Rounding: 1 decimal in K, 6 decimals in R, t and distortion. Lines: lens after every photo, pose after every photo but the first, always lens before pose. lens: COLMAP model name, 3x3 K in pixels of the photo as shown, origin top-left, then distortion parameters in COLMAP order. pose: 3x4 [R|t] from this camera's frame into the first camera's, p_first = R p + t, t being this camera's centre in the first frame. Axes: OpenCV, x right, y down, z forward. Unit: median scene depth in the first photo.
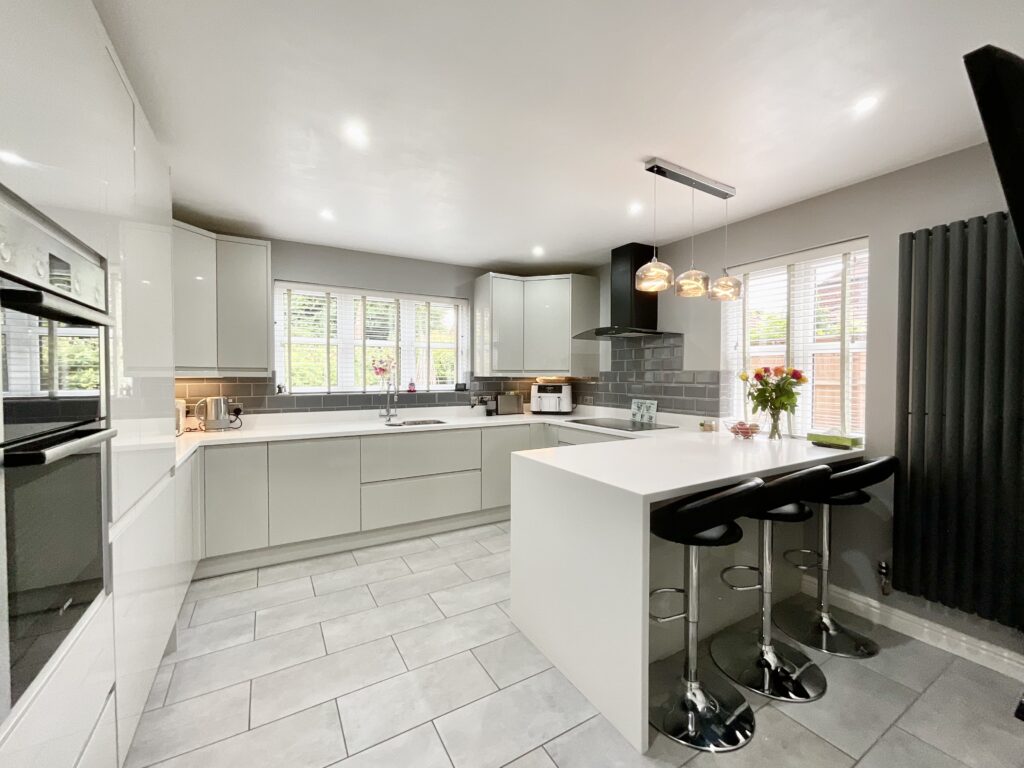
lens RADIAL K [[415.5, 0, 514.5], [0, 415.5, 384.7], [0, 0, 1]] dist [0.002164, 0.000169]
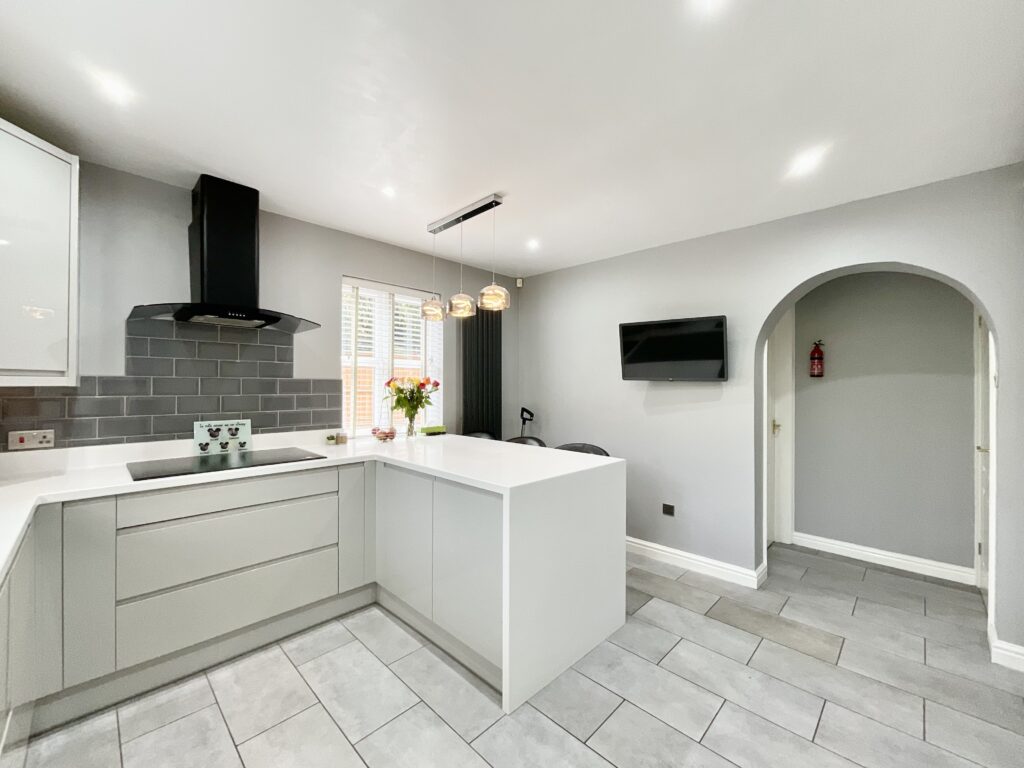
lens RADIAL K [[415.5, 0, 516.3], [0, 415.5, 383.5], [0, 0, 1]] dist [0.002164, 0.000169]
pose [[-0.257997, -0.002457, 0.966142, -0.604566], [0.014038, 0.999882, 0.006291, -0.027161], [-0.966044, 0.015186, -0.257932, 0.964190]]
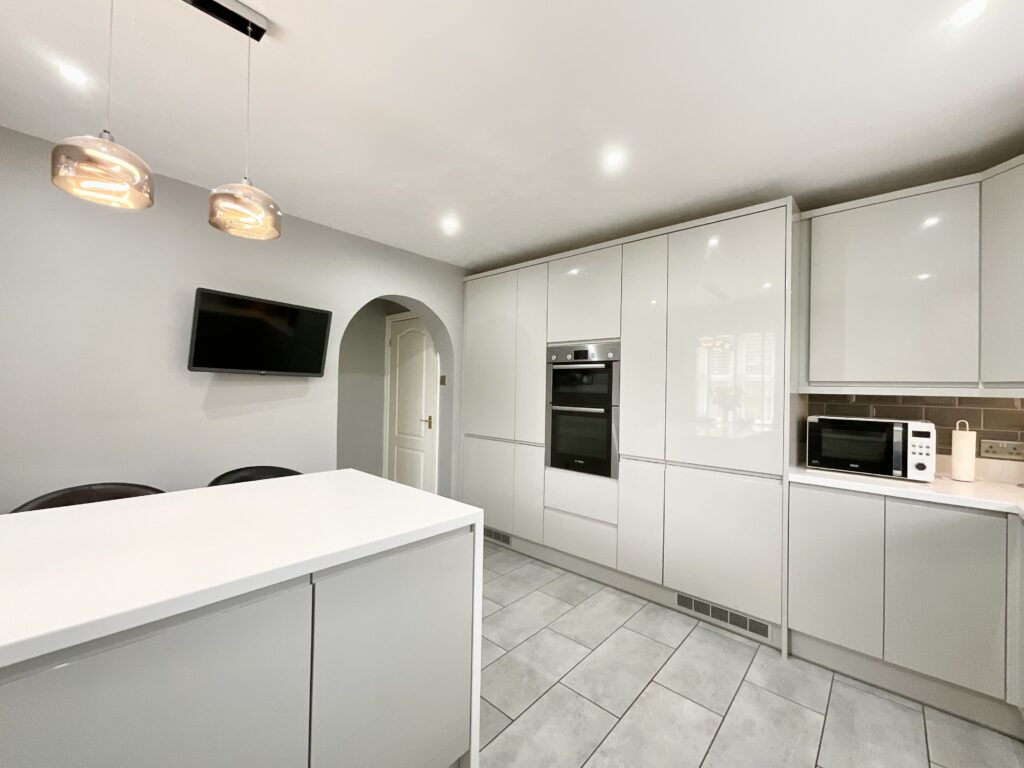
lens RADIAL K [[415.5, 0, 515.0], [0, 415.5, 383.5], [0, 0, 1]] dist [0.002164, 0.000169]
pose [[-0.955095, -0.022573, -0.295439, 0.107621], [-0.026785, 0.999589, 0.010219, -0.025830], [0.295087, 0.017673, -0.955307, 1.303153]]
